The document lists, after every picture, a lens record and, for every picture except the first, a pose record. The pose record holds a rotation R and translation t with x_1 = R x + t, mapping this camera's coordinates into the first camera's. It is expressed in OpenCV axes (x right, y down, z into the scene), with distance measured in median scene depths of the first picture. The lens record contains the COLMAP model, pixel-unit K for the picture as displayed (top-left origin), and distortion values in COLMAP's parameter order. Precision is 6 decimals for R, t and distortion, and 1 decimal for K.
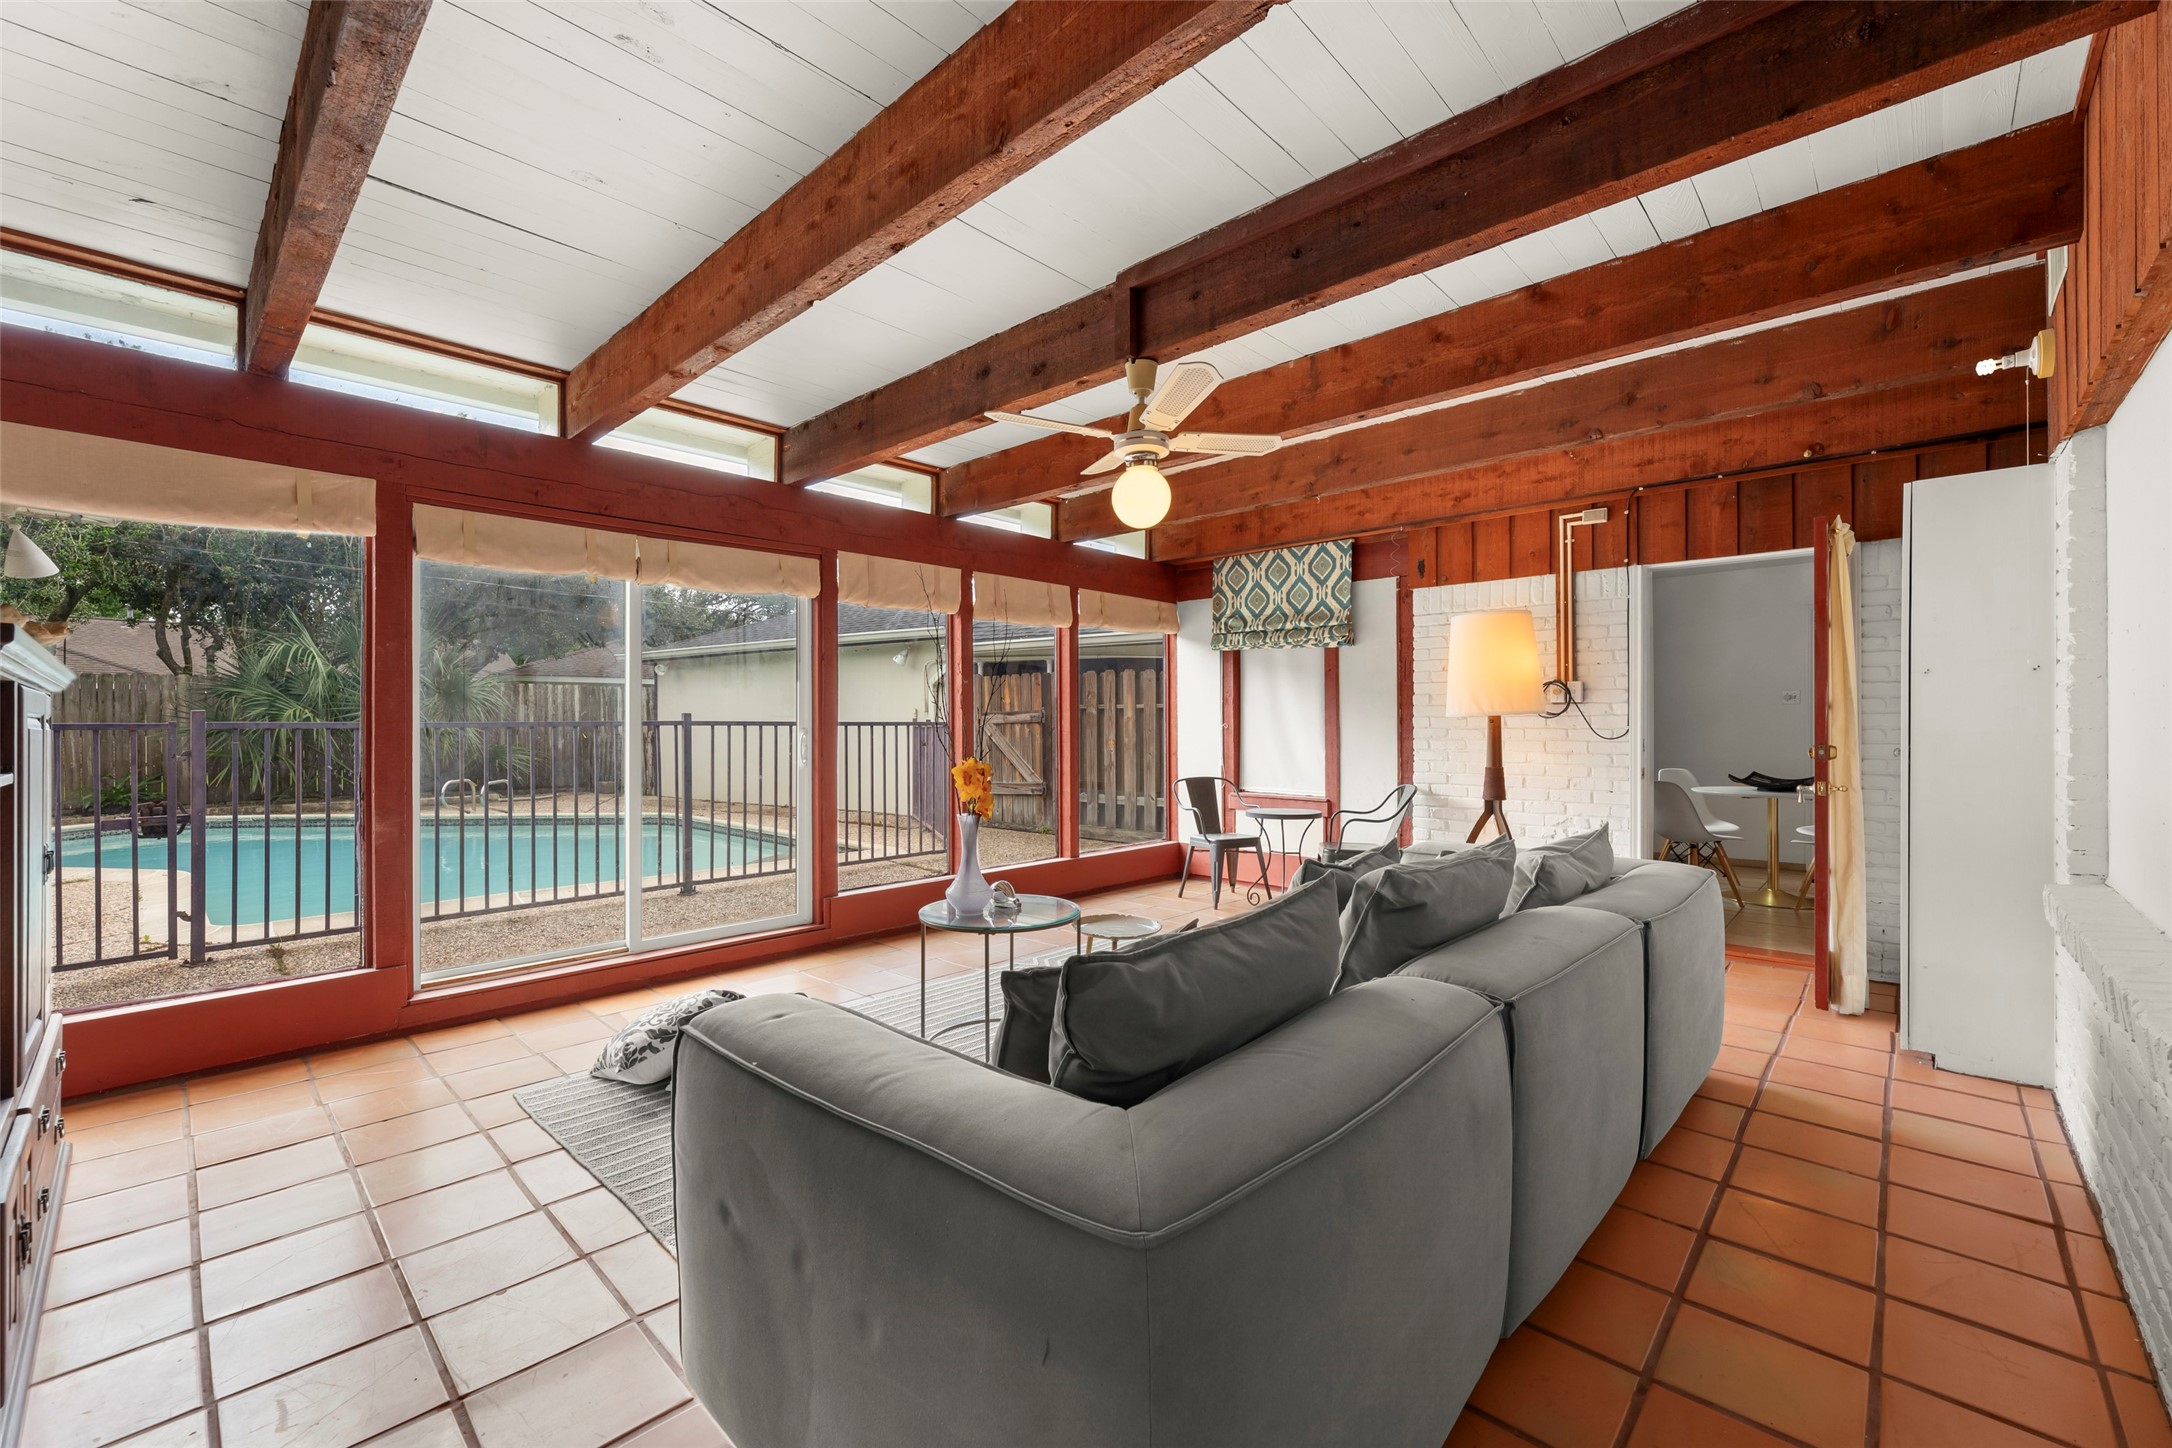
lens RADIAL K [[882.6, 0, 1081.3], [0, 882.6, 725.6], [0, 0, 1]] dist [-0.002359, -0.000016]
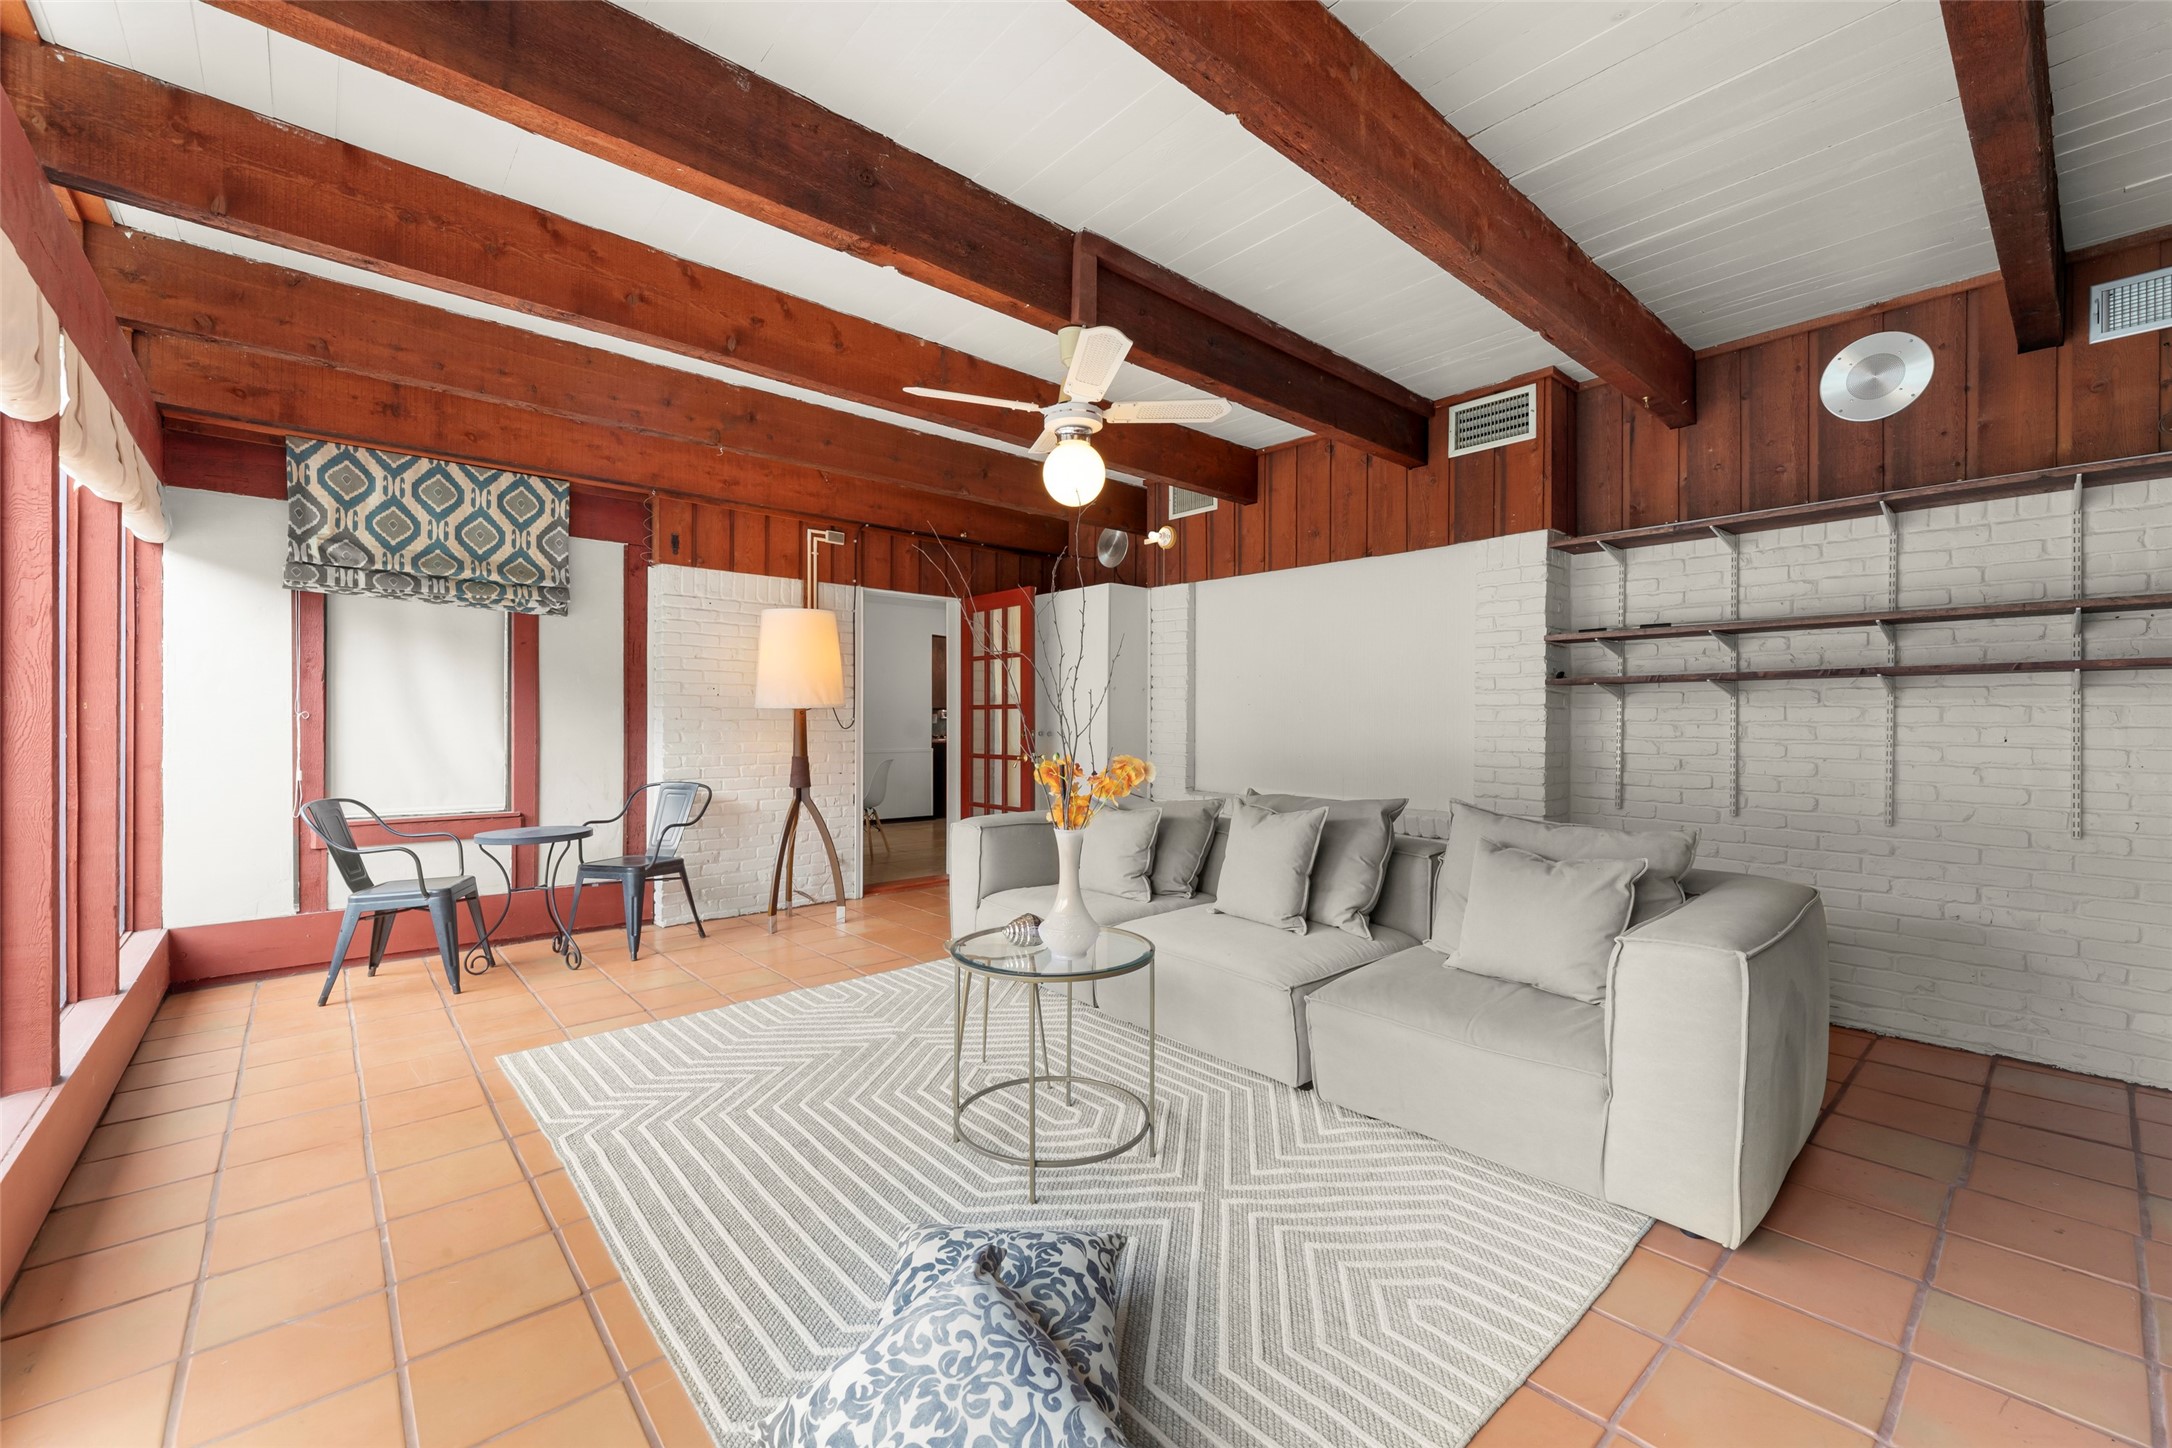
lens RADIAL K [[882.6, 0, 1081.3], [0, 882.6, 725.6], [0, 0, 1]] dist [-0.002359, -0.000016]
pose [[0.097684, -0.006031, 0.995199, -0.430280], [-0.005939, 0.999960, 0.006643, 0.000742], [-0.995200, -0.006559, 0.097644, 0.444069]]
